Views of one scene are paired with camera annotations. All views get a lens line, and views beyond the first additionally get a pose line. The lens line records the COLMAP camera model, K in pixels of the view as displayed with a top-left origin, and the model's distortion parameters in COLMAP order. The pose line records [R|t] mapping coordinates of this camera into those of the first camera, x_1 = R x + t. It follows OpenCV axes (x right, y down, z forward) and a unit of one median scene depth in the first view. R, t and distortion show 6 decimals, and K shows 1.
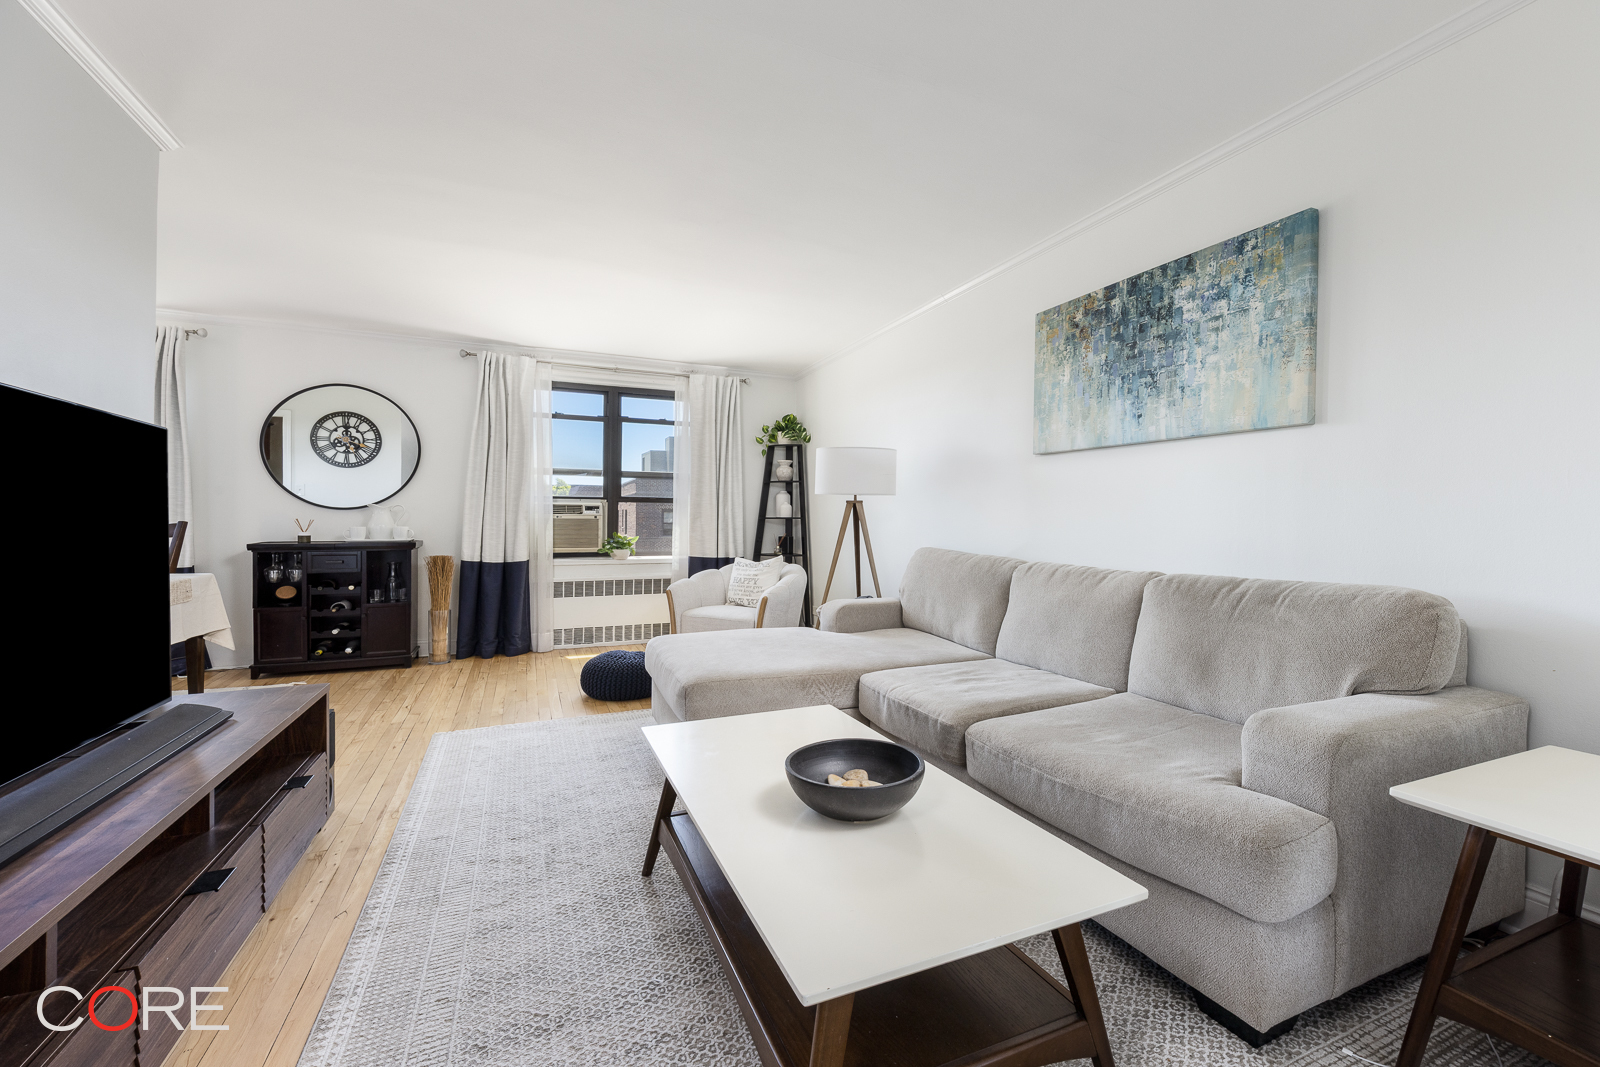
lens RADIAL K [[655.0, 0, 800.0], [0, 655.0, 533.5], [0, 0, 1]] dist [0.001327, 0.000095]
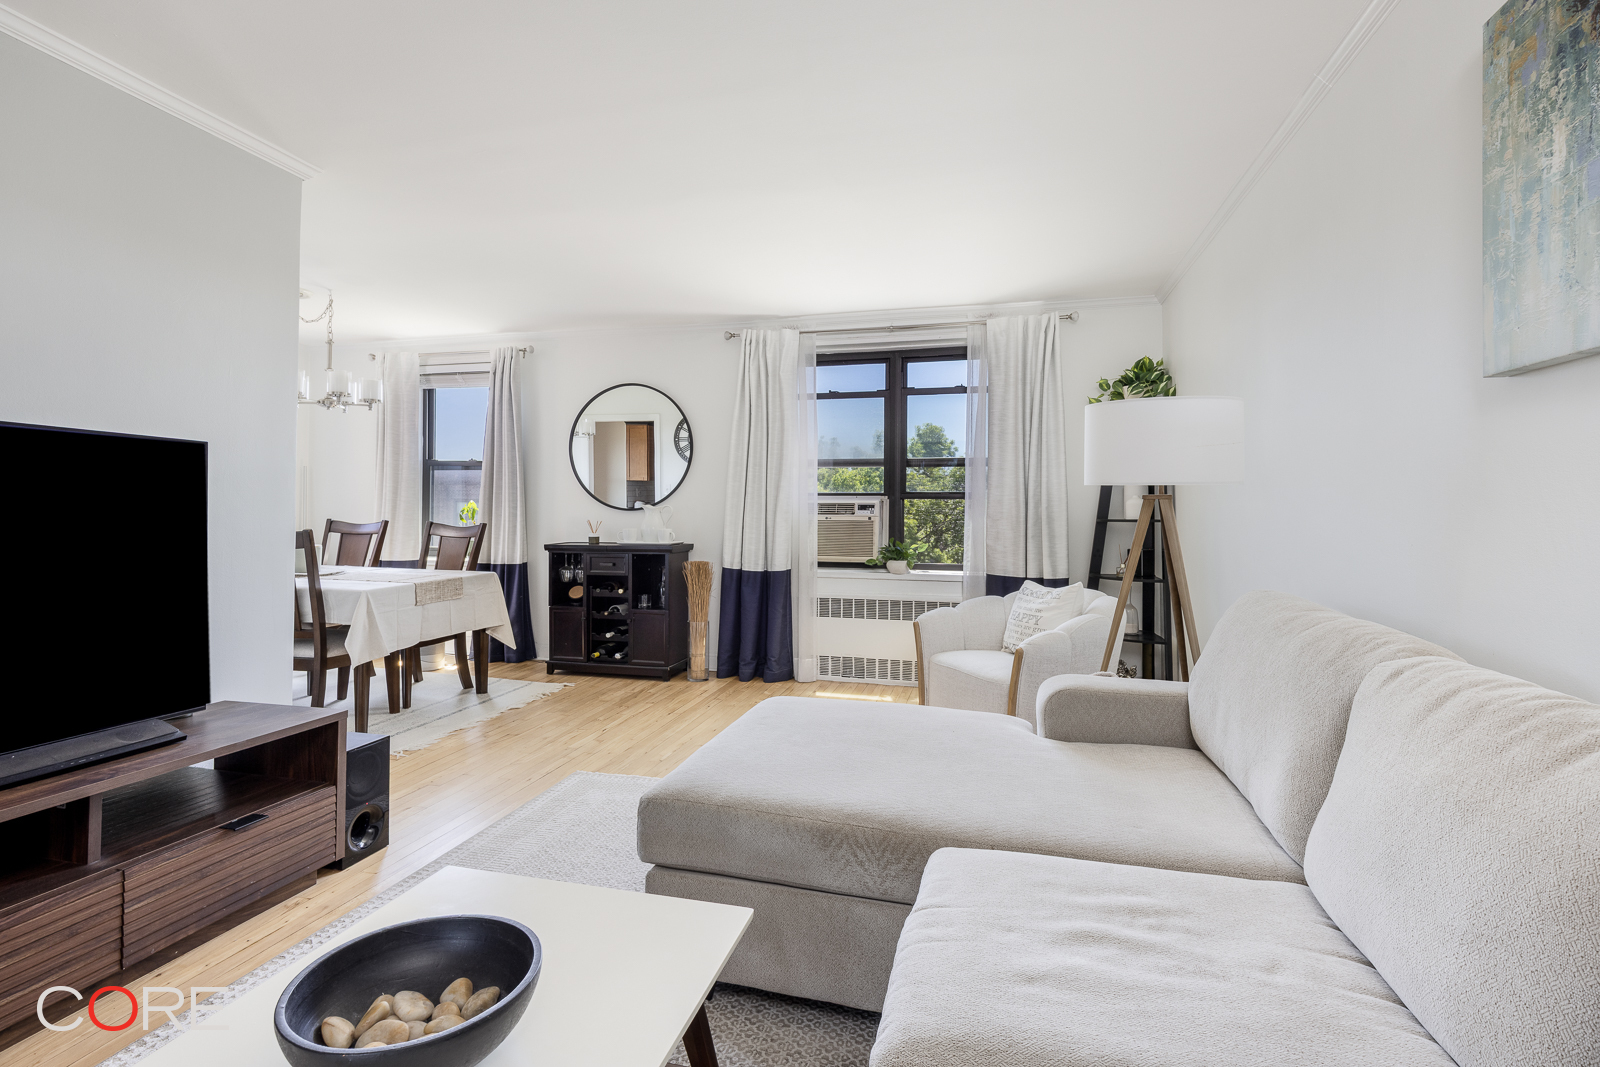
lens RADIAL K [[760.2, 0, 798.5], [0, 760.2, 504.8], [0, 0, 1]] dist [0.015513, -0.000991]
pose [[0.789965, -0.007298, -0.613108, 0.197728], [-0.011764, 0.999565, -0.027056, -0.016685], [0.613039, 0.028586, 0.789536, 0.240432]]
